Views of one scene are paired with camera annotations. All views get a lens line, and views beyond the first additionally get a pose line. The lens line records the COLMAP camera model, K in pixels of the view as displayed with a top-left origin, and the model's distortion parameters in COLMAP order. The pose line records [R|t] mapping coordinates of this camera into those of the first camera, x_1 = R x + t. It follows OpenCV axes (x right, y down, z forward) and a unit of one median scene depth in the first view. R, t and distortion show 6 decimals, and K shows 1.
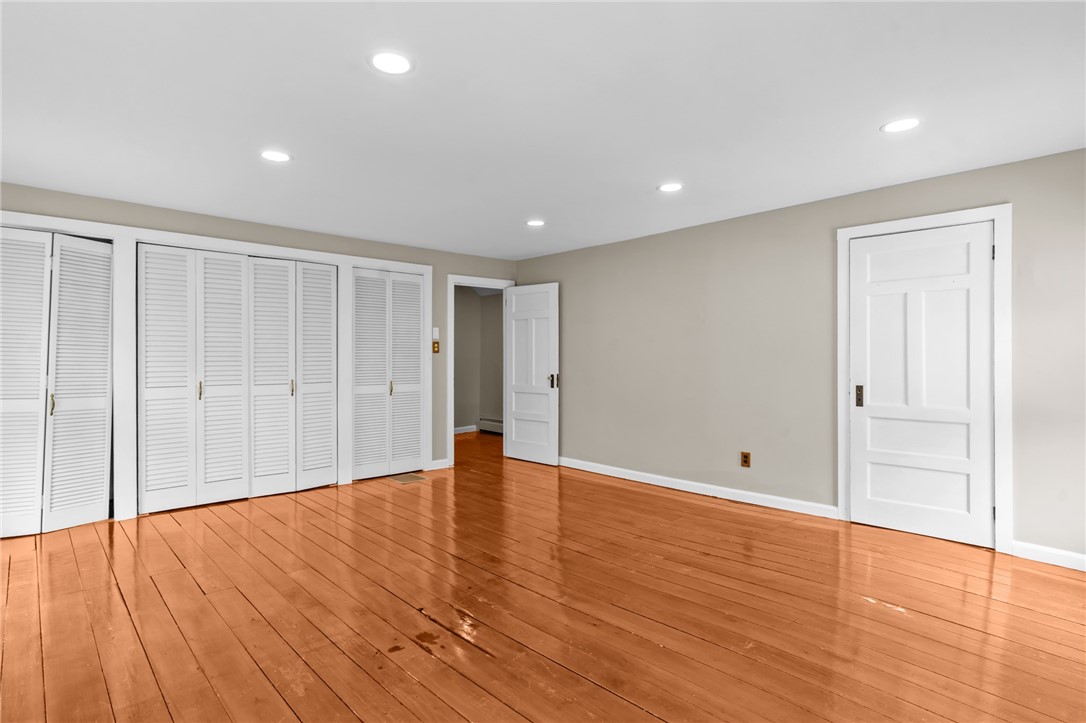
lens RADIAL K [[549.0, 0, 541.5], [0, 549.0, 354.0], [0, 0, 1]] dist [0.005983, -0.001323]
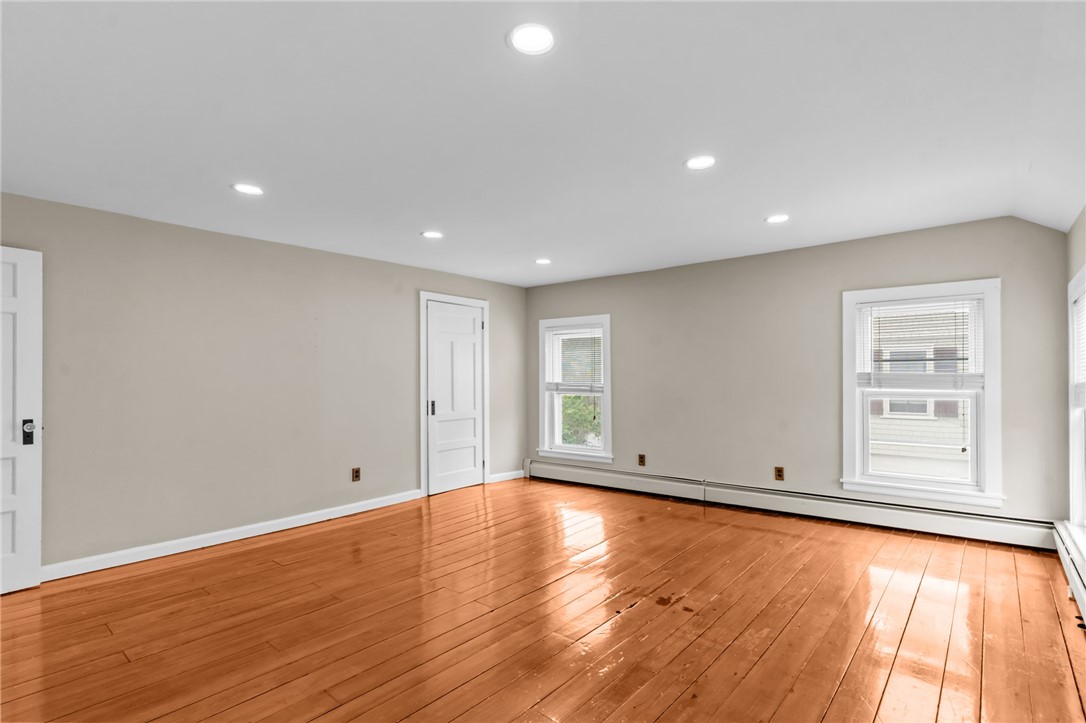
lens RADIAL K [[520.1, 0, 542.0], [0, 520.1, 373.2], [0, 0, 1]] dist [0.001600, -0.001531]
pose [[-0.097185, 0.010946, 0.995206, -0.840236], [0.006263, 0.999926, -0.010386, -0.000578], [-0.995247, 0.005224, -0.097246, 0.847180]]
